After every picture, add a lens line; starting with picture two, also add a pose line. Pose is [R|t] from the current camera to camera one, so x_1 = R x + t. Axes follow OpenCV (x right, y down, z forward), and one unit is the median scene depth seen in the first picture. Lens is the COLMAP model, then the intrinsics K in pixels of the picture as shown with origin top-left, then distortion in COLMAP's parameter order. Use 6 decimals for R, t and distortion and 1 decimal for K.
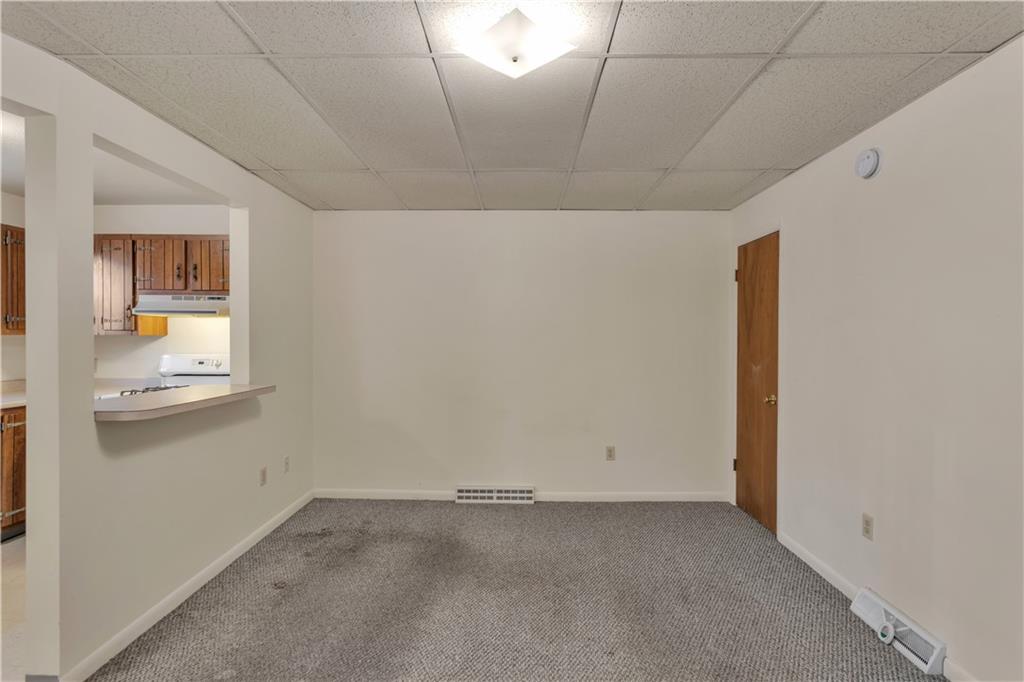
lens RADIAL K [[484.5, 0, 515.0], [0, 484.5, 337.8], [0, 0, 1]] dist [0.002836, 0.002315]
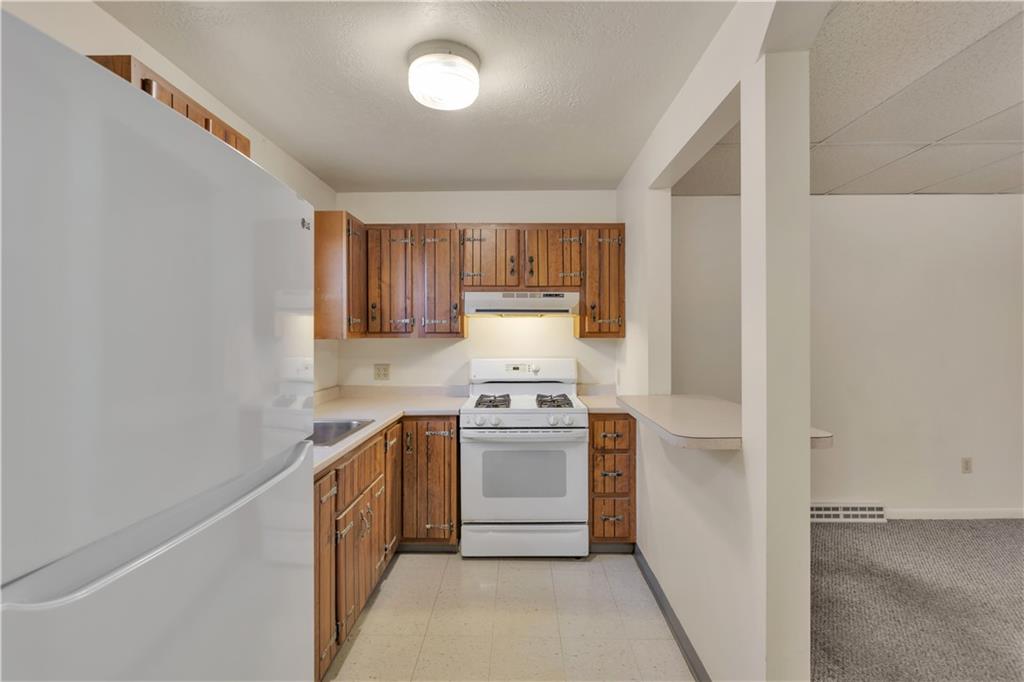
lens RADIAL K [[484.5, 0, 513.9], [0, 484.5, 338.9], [0, 0, 1]] dist [0.002836, 0.002315]
pose [[0.999878, -0.007536, 0.013683, -0.700534], [0.007434, 0.999944, 0.007526, -0.009532], [-0.013739, -0.007423, 0.999878, 0.119332]]
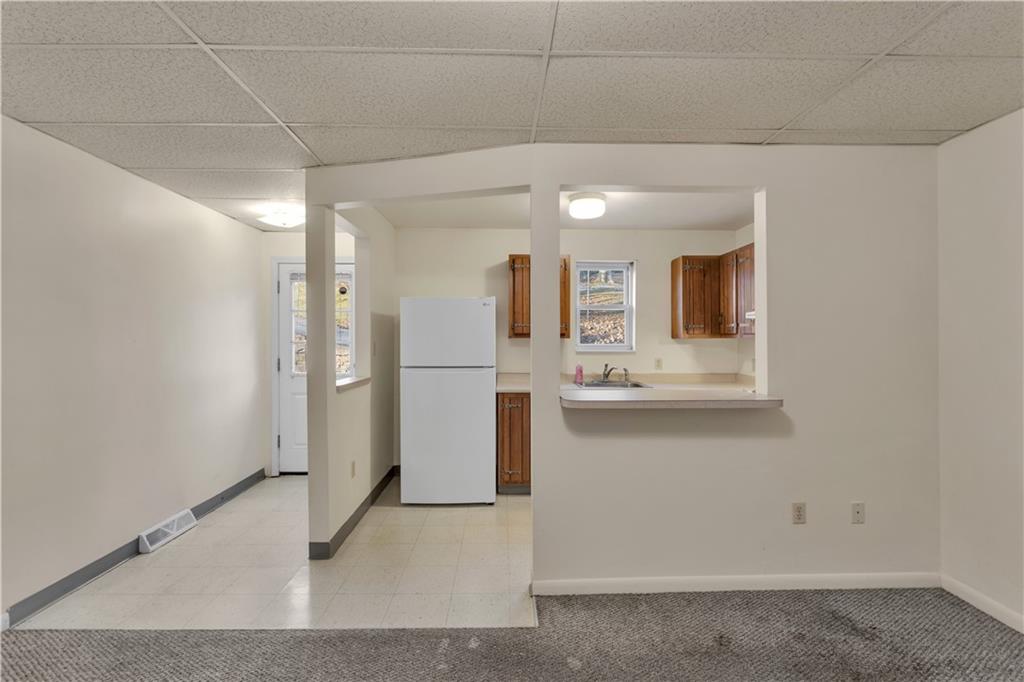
lens RADIAL K [[484.5, 0, 513.2], [0, 484.5, 340.8], [0, 0, 1]] dist [0.002836, 0.002315]
pose [[0.035172, -0.002474, -0.999378, 0.235150], [0.002028, 0.999995, -0.002404, 0.002150], [0.999379, -0.001942, 0.035177, 0.444579]]
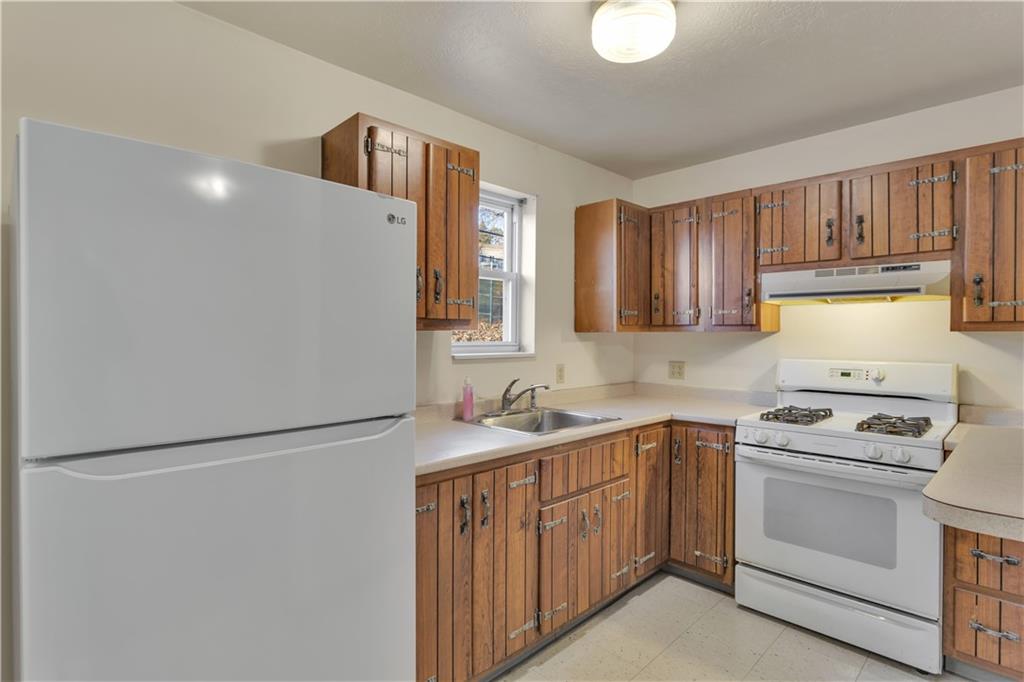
lens RADIAL K [[516.6, 0, 515.8], [0, 516.6, 337.6], [0, 0, 1]] dist [-0.002696, 0.002740]
pose [[0.726476, 0.000210, -0.687192, -0.523657], [0.002110, 0.999995, 0.002537, 0.000838], [0.687189, -0.003293, 0.726472, 0.219662]]
